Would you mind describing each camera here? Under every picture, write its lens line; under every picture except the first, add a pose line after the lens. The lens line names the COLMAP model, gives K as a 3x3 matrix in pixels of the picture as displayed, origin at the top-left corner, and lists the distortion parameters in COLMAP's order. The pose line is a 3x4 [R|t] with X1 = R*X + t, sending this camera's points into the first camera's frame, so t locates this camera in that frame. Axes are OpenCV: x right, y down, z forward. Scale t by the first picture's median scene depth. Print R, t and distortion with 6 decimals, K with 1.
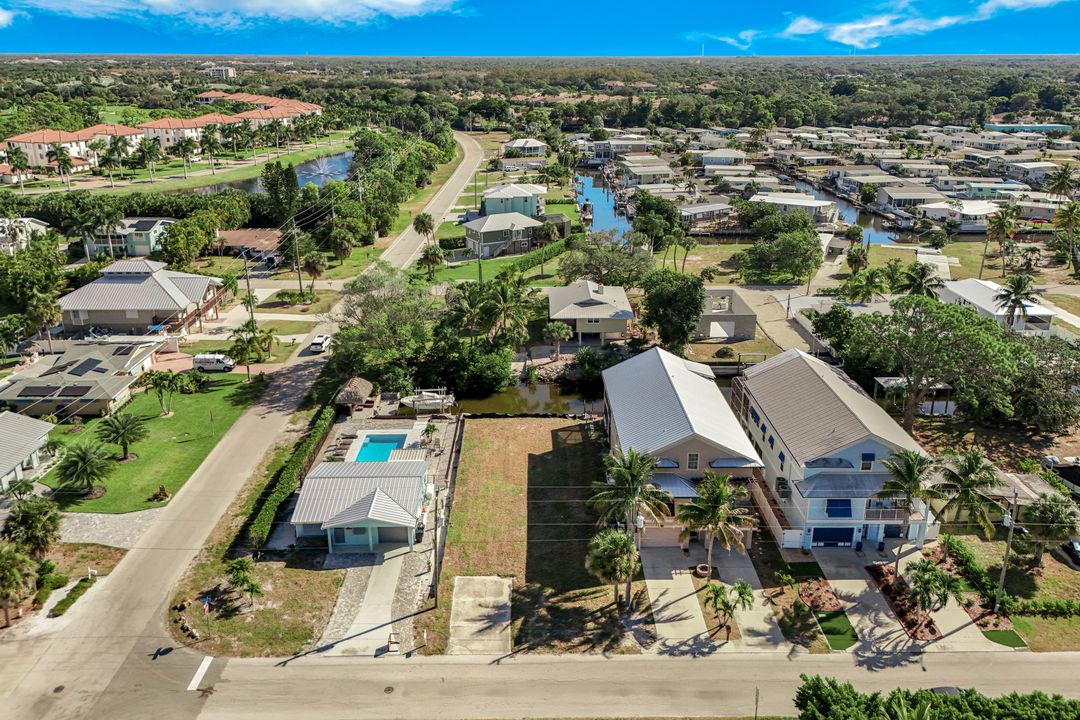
lens RADIAL K [[800.3, 0, 542.5], [0, 800.3, 321.4], [0, 0, 1]] dist [0.099722, -0.111292]
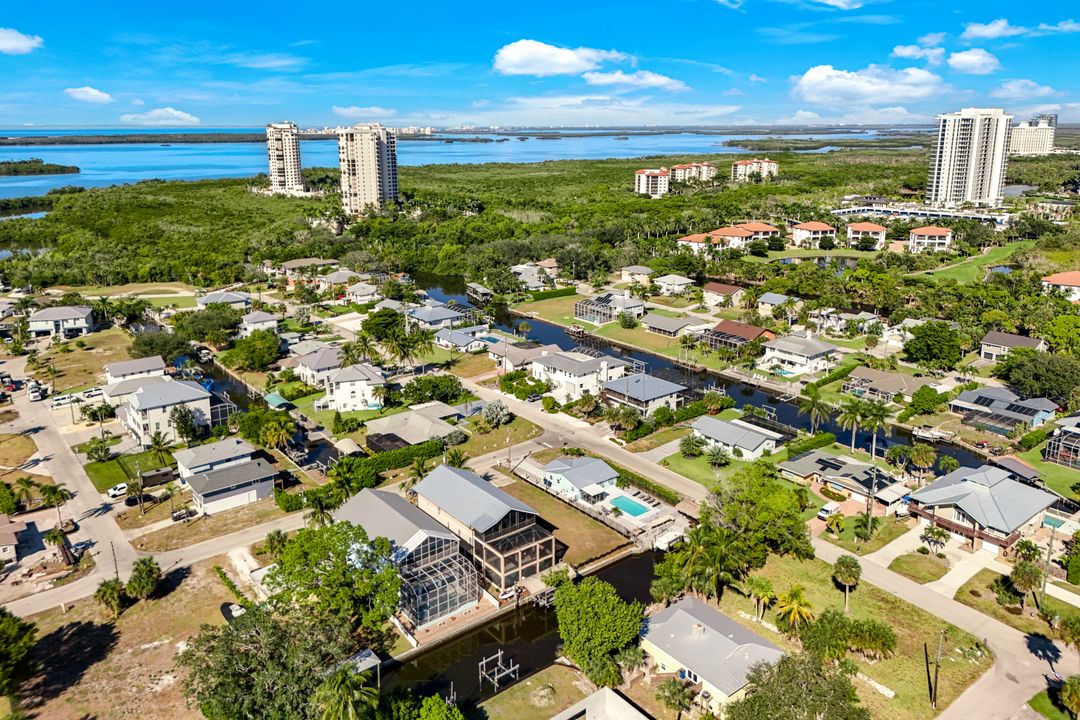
lens RADIAL K [[800.2, 0, 540.0], [0, 800.2, 360.0], [0, 0, 1]] dist [0.053571, -0.046530]
pose [[-0.793389, 0.175653, -0.582821, 0.771283], [-0.188307, 0.839671, 0.509404, -0.809113], [0.578857, 0.513905, -0.633109, 1.556286]]
